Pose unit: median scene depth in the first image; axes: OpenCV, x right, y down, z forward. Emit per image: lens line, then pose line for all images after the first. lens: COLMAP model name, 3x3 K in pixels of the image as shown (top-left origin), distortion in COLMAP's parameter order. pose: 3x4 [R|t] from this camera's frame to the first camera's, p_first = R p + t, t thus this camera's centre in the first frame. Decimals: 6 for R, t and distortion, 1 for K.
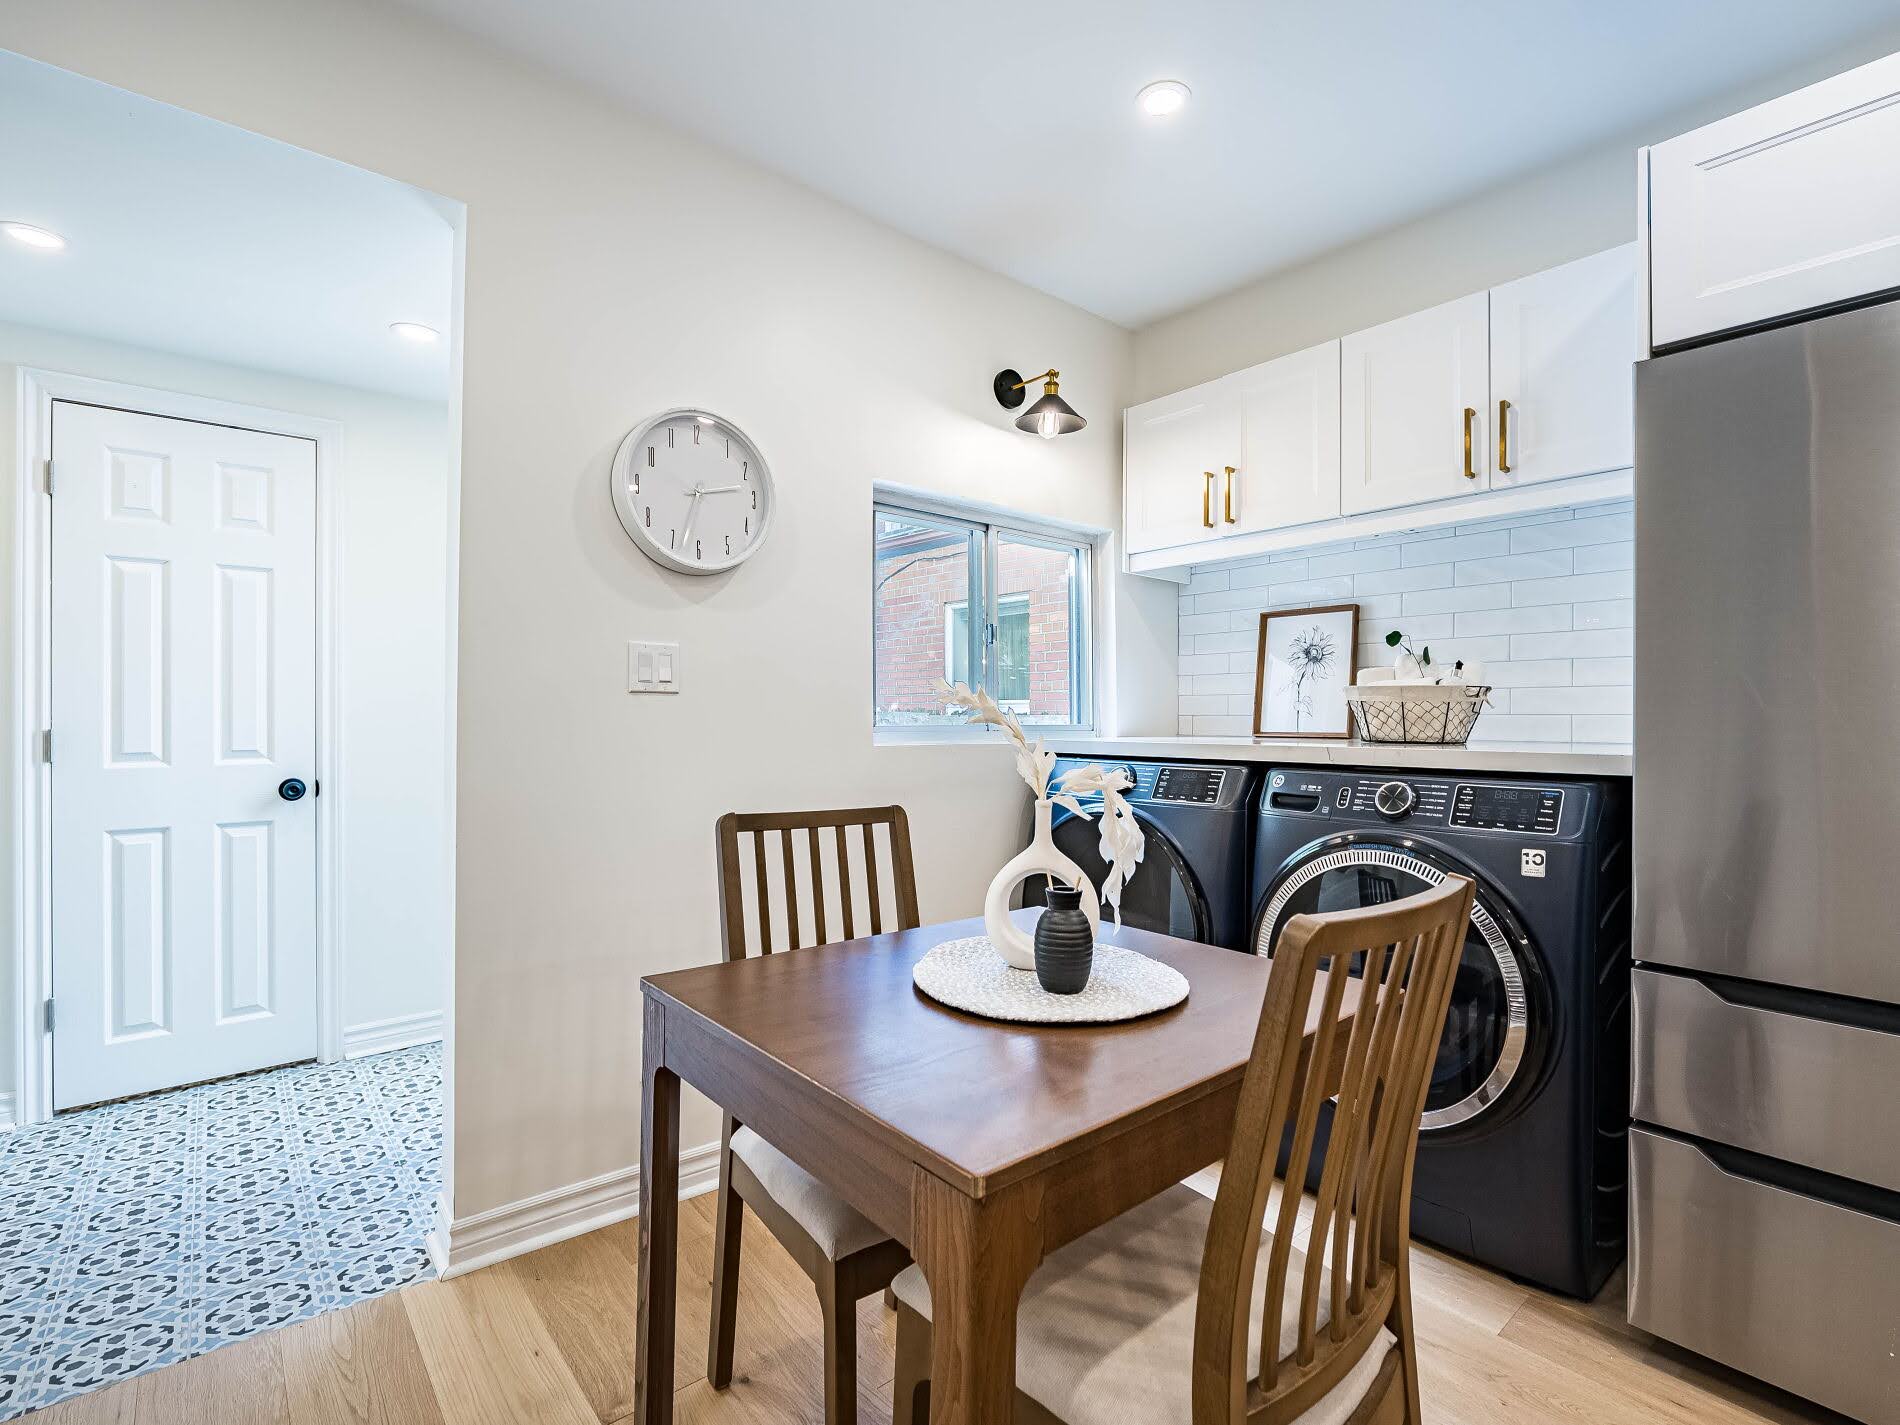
lens RADIAL K [[882.8, 0, 945.0], [0, 882.8, 703.4], [0, 0, 1]] dist [-0.010088, -0.000043]
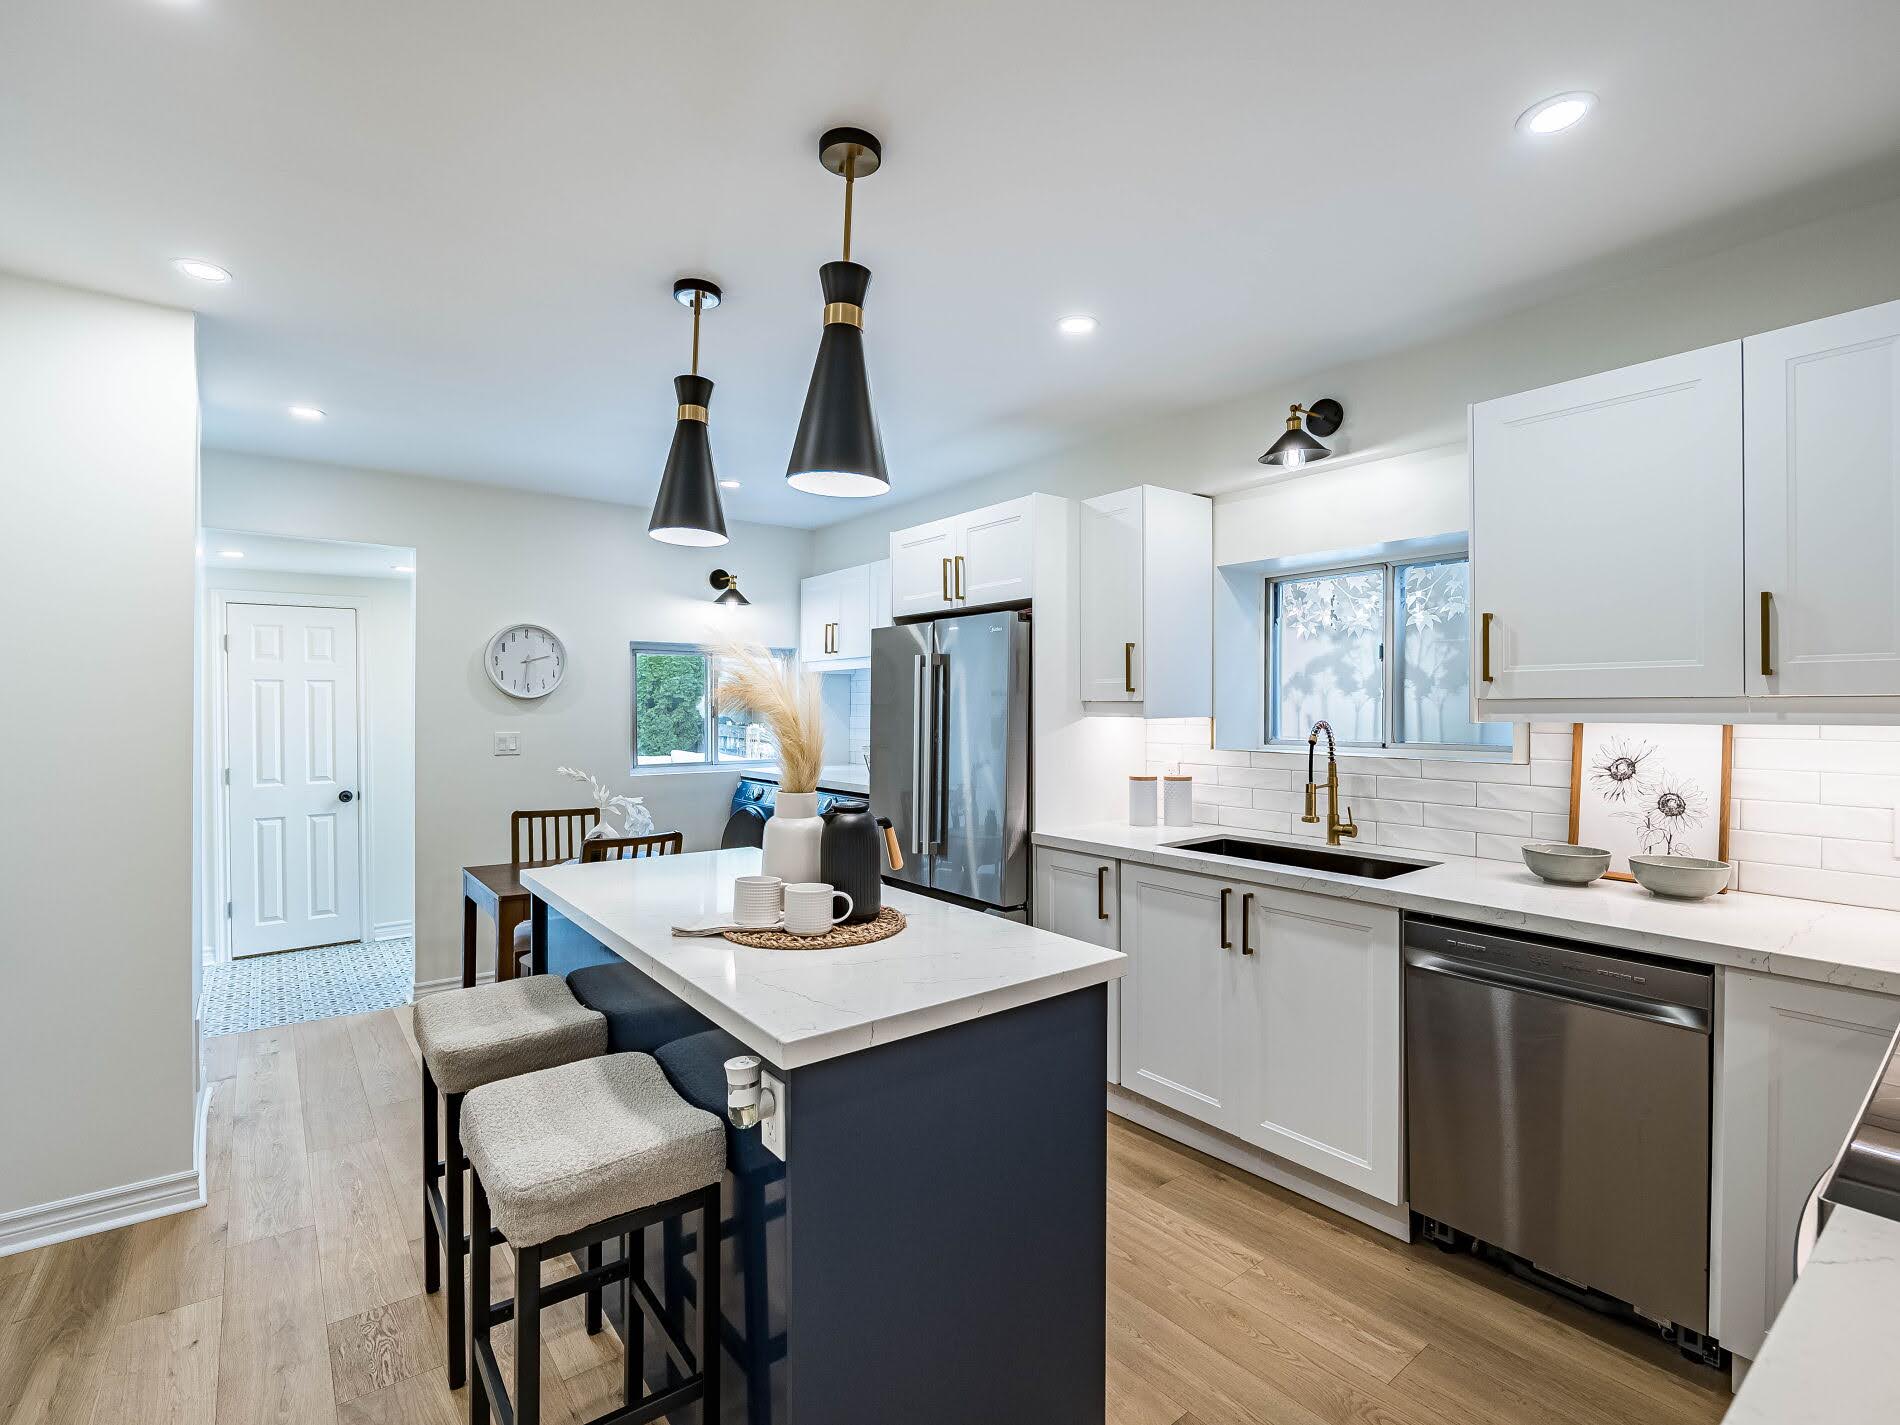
lens RADIAL K [[882.8, 0, 941.1], [0, 882.8, 690.2], [0, 0, 1]] dist [-0.010088, -0.000043]
pose [[0.999189, -0.008428, -0.039376, 0.701823], [0.008542, 0.999960, 0.002722, -0.142606], [0.039352, -0.003056, 0.999221, -0.960315]]
